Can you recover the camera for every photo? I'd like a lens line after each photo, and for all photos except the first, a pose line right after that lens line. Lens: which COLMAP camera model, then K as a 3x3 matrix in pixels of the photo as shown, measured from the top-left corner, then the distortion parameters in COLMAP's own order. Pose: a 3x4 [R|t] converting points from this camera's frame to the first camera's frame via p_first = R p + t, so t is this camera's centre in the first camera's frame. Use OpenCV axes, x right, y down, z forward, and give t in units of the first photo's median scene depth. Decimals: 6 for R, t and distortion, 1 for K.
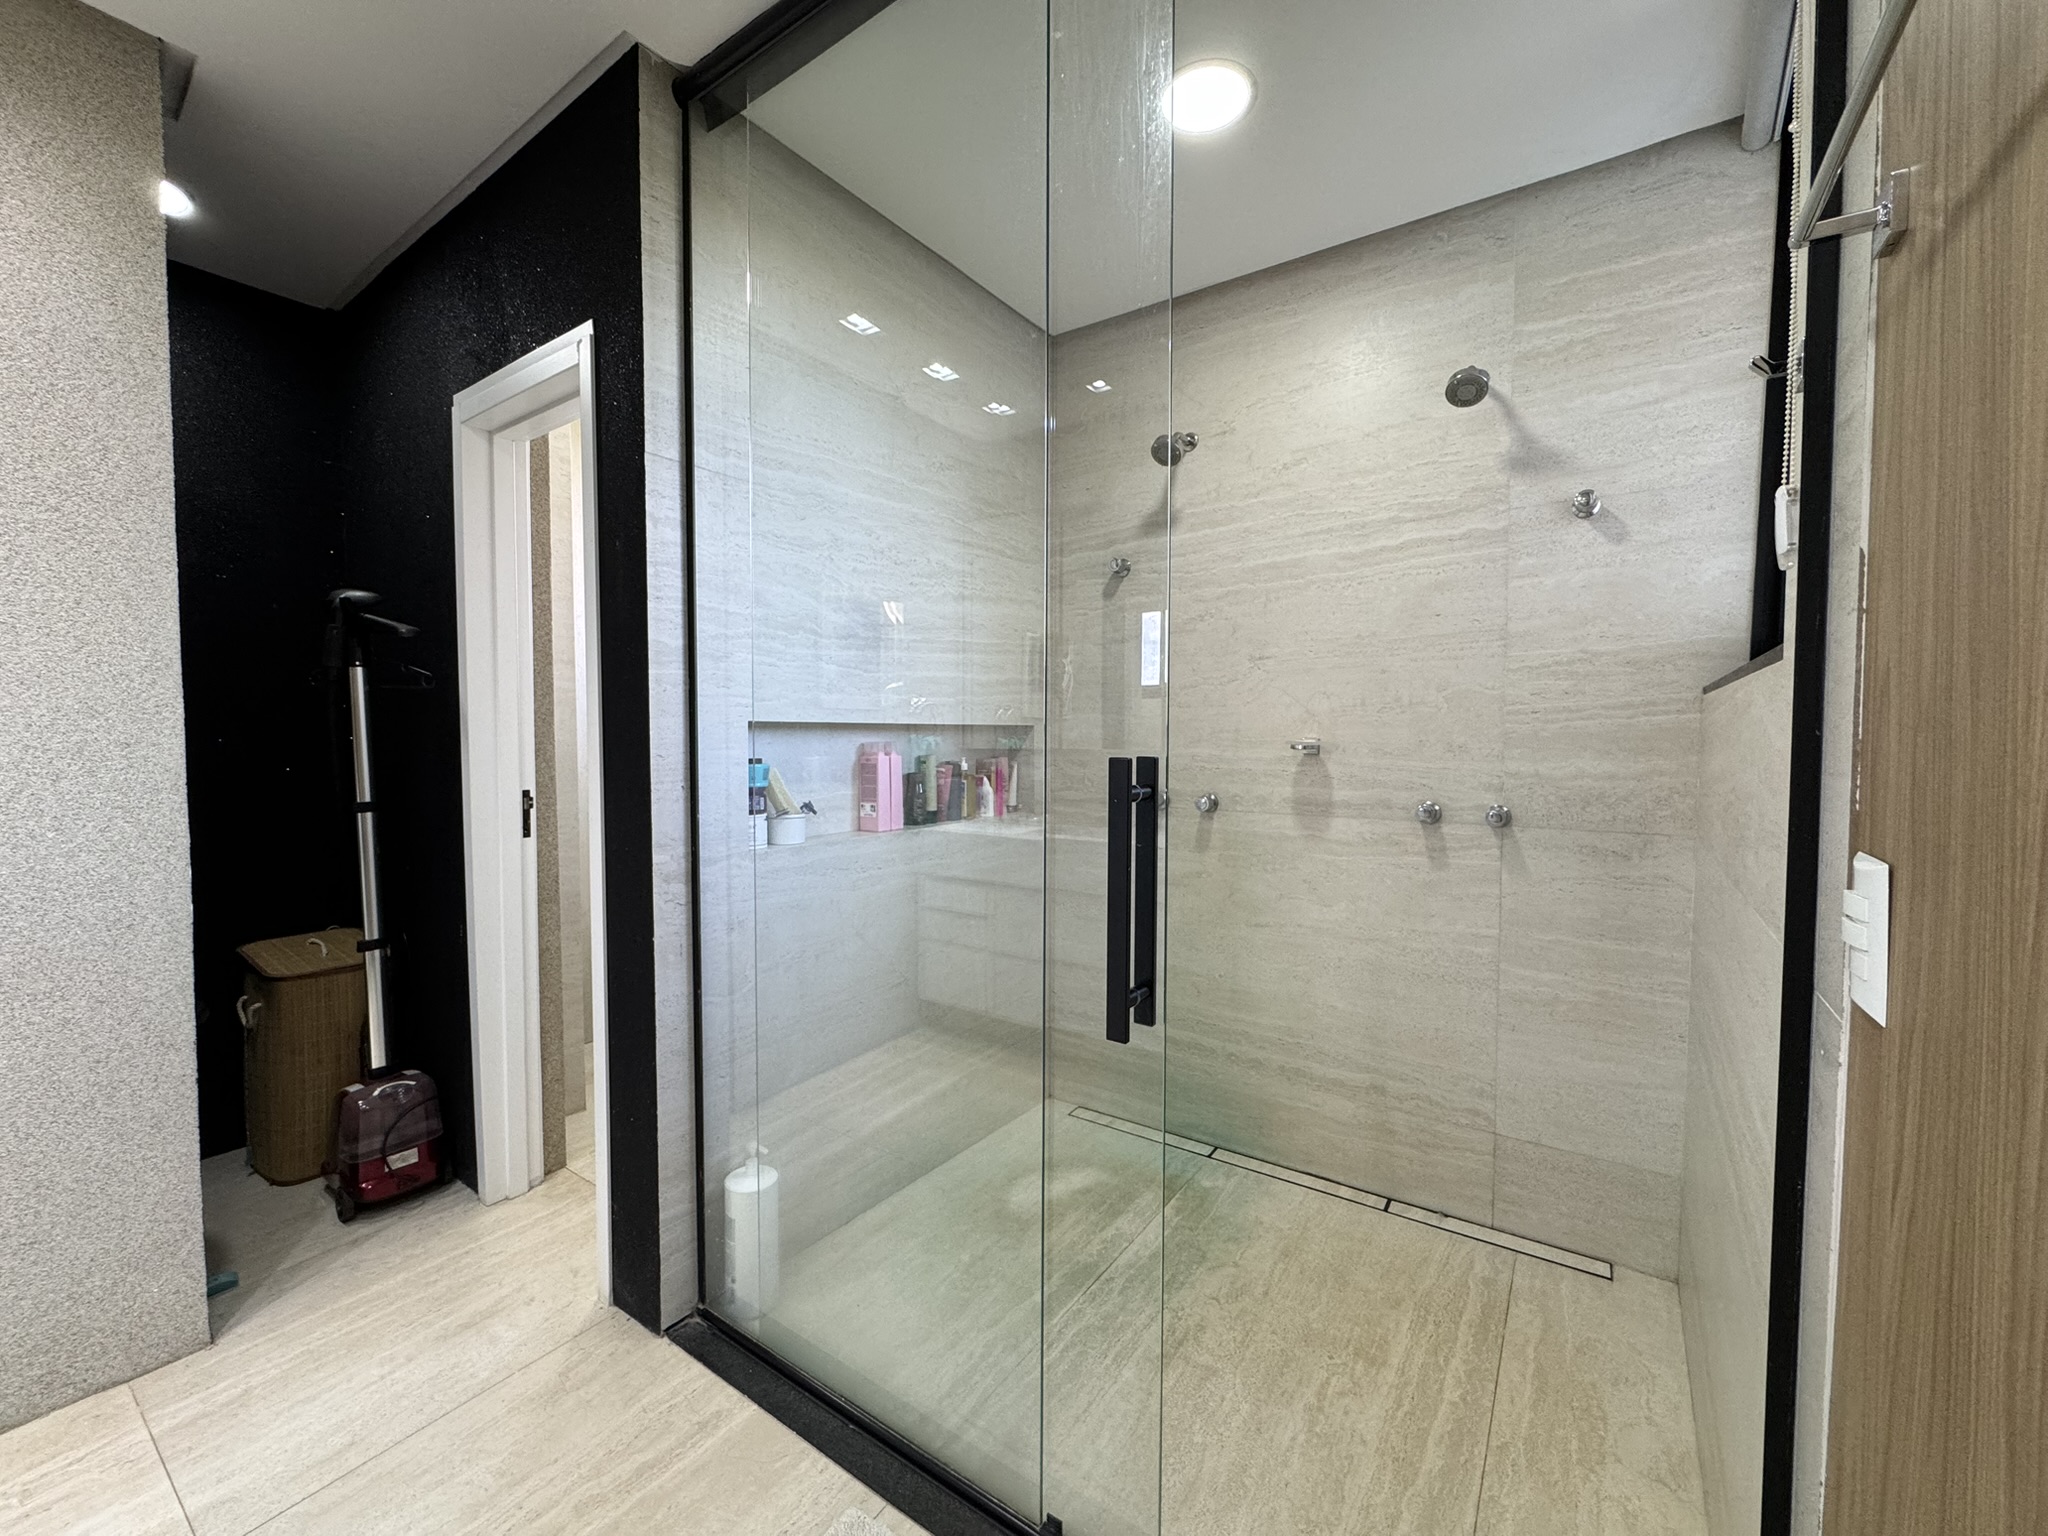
lens RADIAL K [[822.9, 0, 1027.7], [0, 822.9, 765.9], [0, 0, 1]] dist [-0.003943, 0.000484]
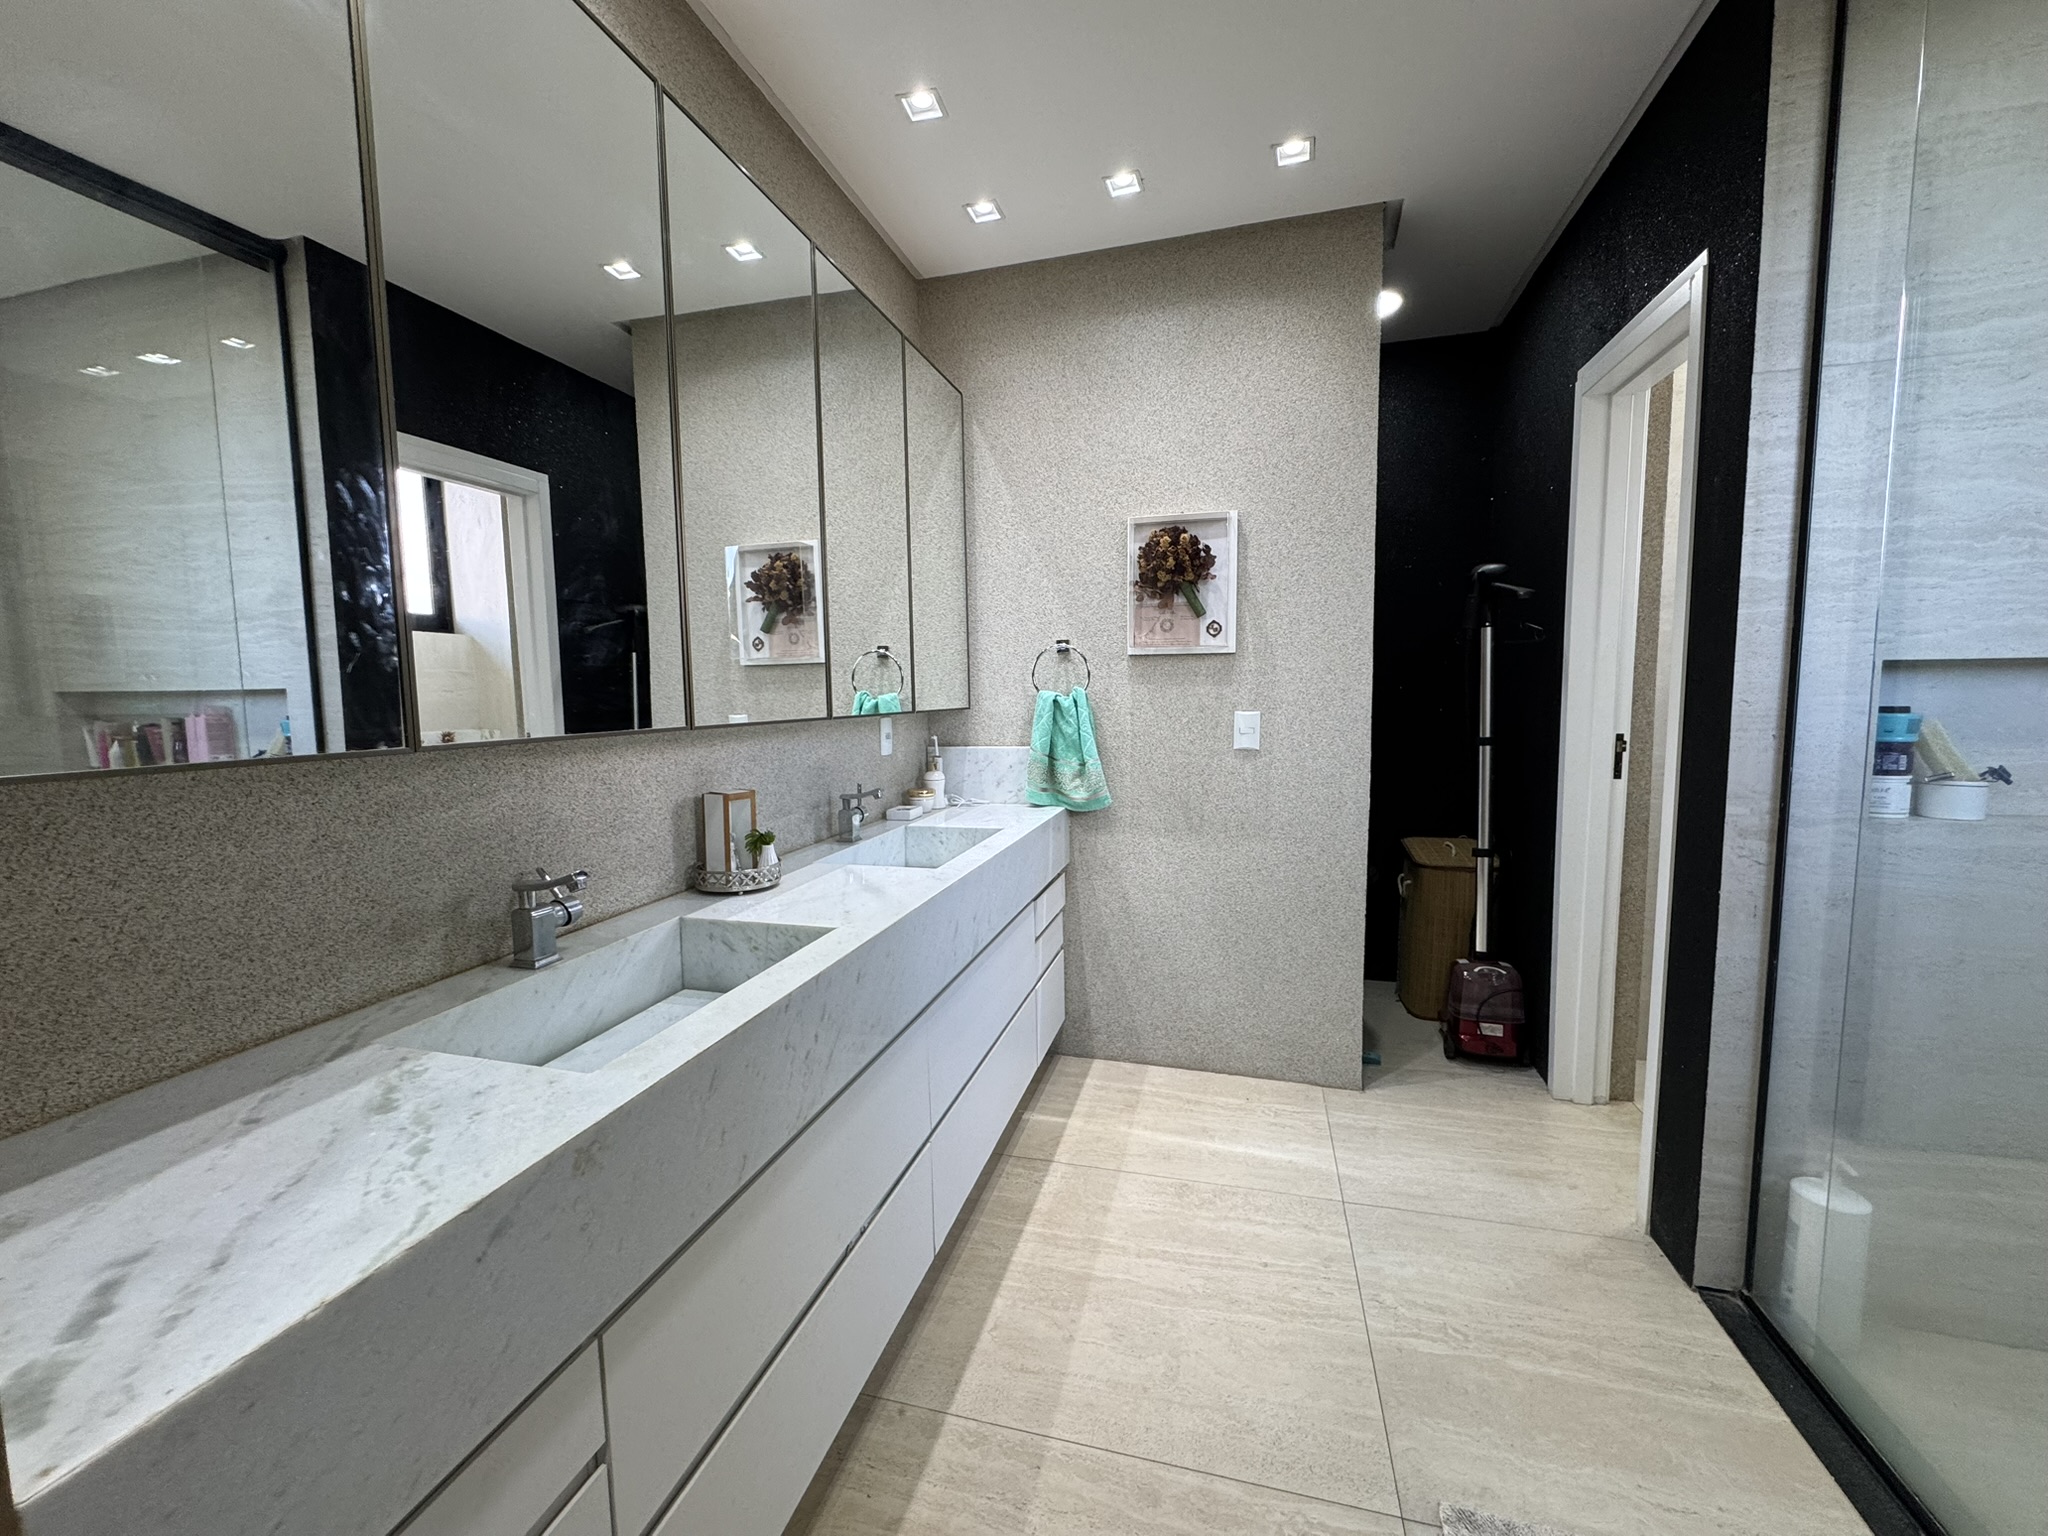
lens RADIAL K [[822.9, 0, 1018.0], [0, 822.9, 761.8], [0, 0, 1]] dist [-0.003943, 0.000484]
pose [[0.329940, 0.079229, -0.940671, 0.137593], [-0.022938, 0.996850, 0.075916, 0.003722], [0.943723, -0.003470, 0.330719, -0.077239]]
